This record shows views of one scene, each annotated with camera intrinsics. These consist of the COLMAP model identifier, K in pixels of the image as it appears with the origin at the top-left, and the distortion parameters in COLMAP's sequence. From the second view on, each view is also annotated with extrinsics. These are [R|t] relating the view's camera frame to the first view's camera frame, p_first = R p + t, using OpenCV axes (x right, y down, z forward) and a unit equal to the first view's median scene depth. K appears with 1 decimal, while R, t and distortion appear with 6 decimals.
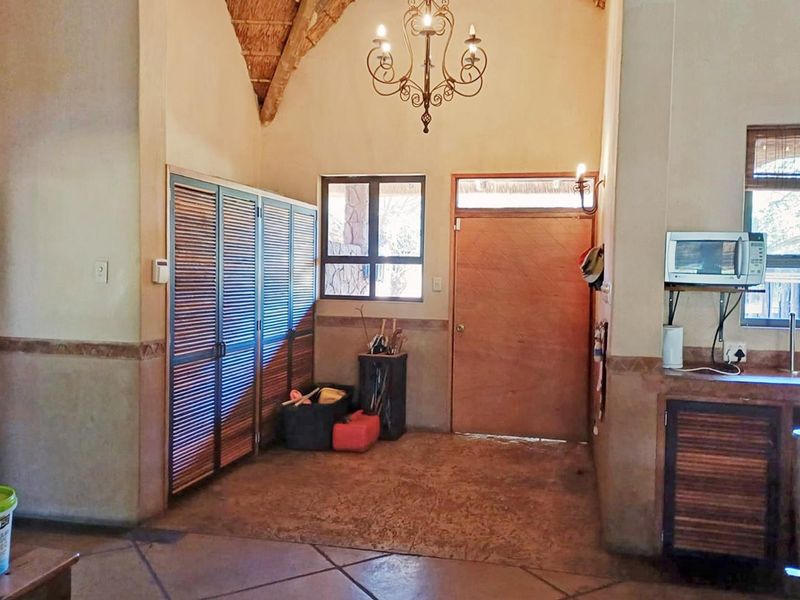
lens RADIAL K [[672.8, 0, 400.0], [0, 672.8, 300.0], [0, 0, 1]] dist [0.157239, -0.290888]
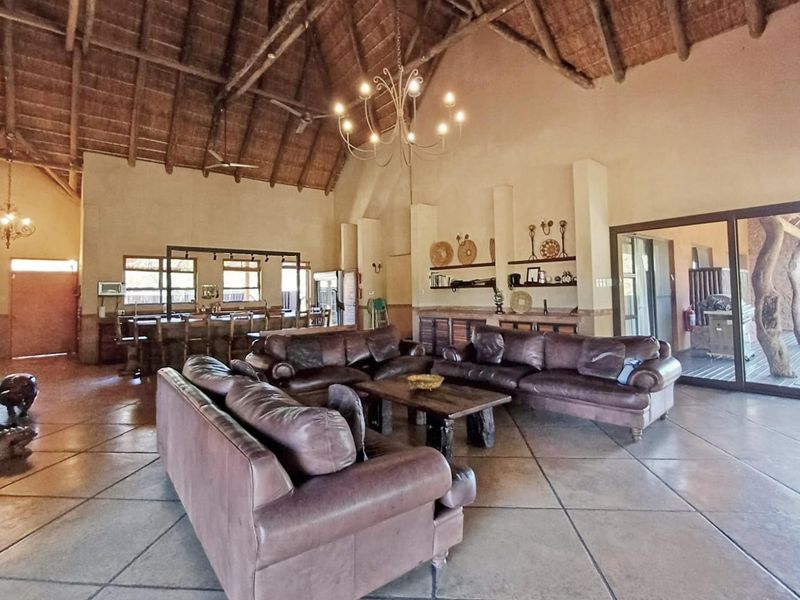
lens RADIAL K [[414.1, 0, 410.9], [0, 414.1, 273.7], [0, 0, 1]] dist [-0.004718, -0.001522]
pose [[0.589742, 0.007977, 0.807552, -0.309011], [0.065094, 0.996228, -0.057378, 0.069866], [-0.804964, 0.086405, 0.586998, -1.217229]]
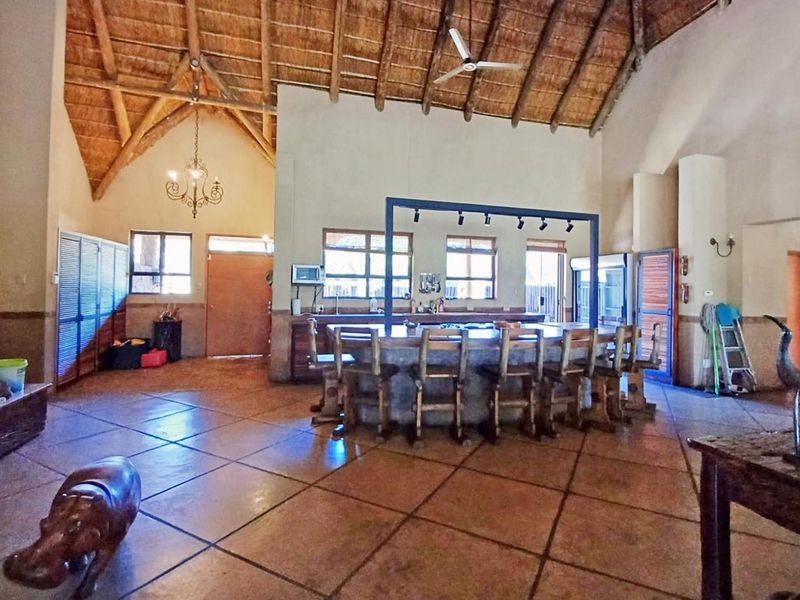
lens RADIAL K [[433.0, 0, 414.3], [0, 433.0, 274.2], [0, 0, 1]] dist [0.001556, -0.000346]
pose [[0.861304, 0.009766, 0.507996, -0.052205], [0.023138, 0.998024, -0.058416, 0.035498], [-0.507563, 0.062068, 0.859376, -0.504237]]
